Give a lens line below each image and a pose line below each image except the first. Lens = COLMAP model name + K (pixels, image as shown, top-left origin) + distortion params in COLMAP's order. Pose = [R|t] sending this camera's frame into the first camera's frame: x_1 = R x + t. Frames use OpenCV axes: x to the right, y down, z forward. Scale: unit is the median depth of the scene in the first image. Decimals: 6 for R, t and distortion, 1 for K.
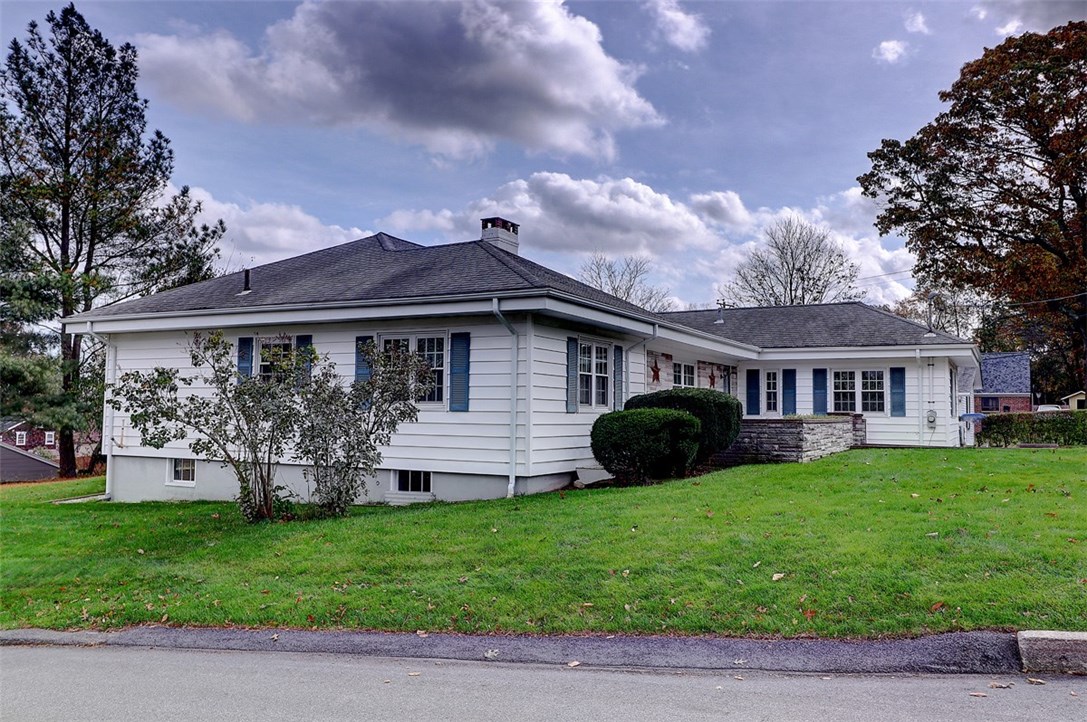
lens RADIAL K [[856.3, 0, 543.5], [0, 856.3, 361.0], [0, 0, 1]] dist [0.002465, 0.004350]
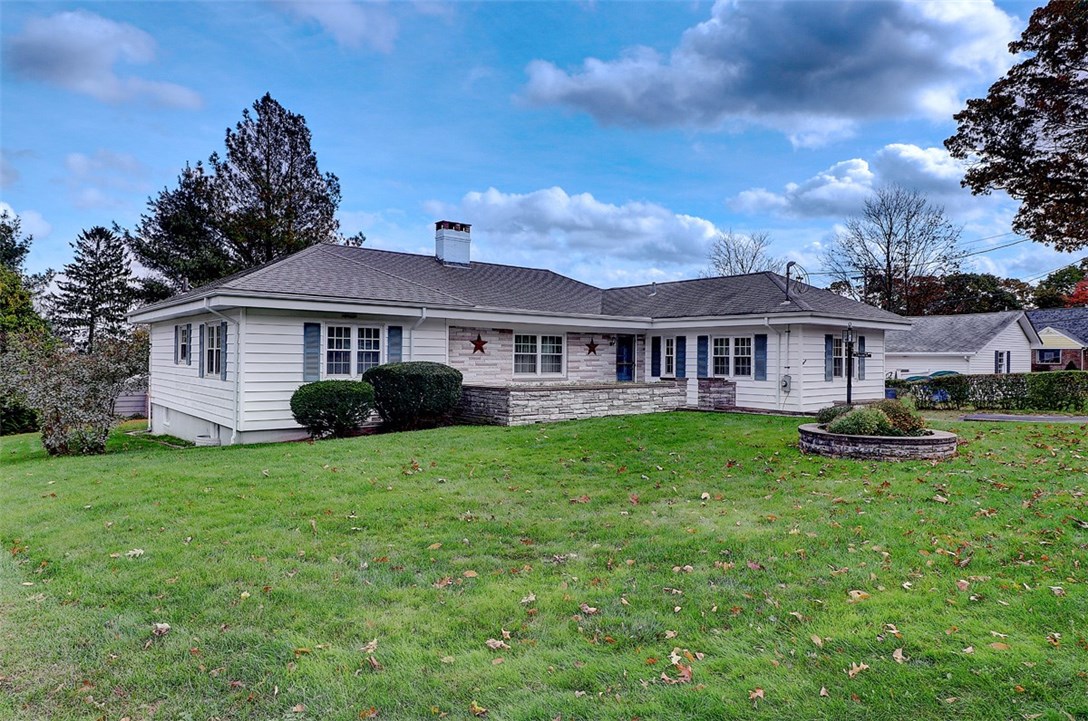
lens RADIAL K [[664.2, 0, 544.0], [0, 664.2, 360.5], [0, 0, 1]] dist [0.001710, 0.002561]
pose [[0.927246, -0.002066, -0.374447, 0.455953], [0.024146, 0.998233, 0.054285, -0.010628], [0.373674, -0.059377, 0.925658, 0.132594]]
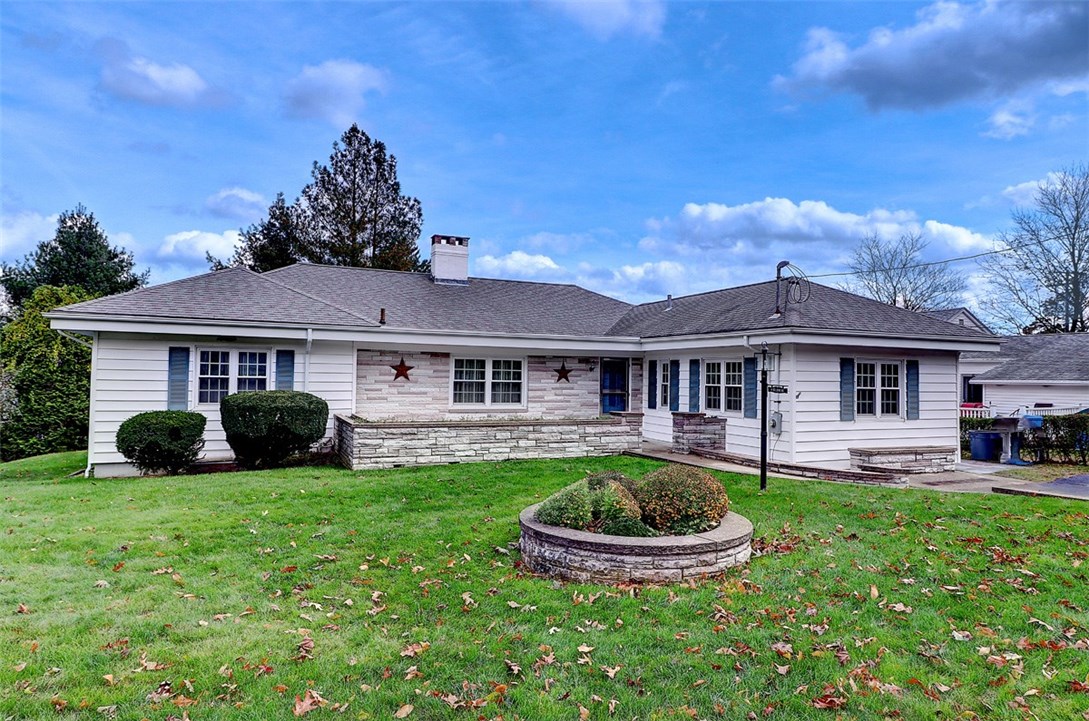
lens RADIAL K [[664.7, 0, 544.5], [0, 664.7, 360.5], [0, 0, 1]] dist [0.003165, 0.000552]
pose [[0.792928, -0.014847, -0.609135, 0.620481], [0.030137, 0.999435, 0.014870, -0.004785], [0.608570, -0.030148, 0.792927, 0.366589]]
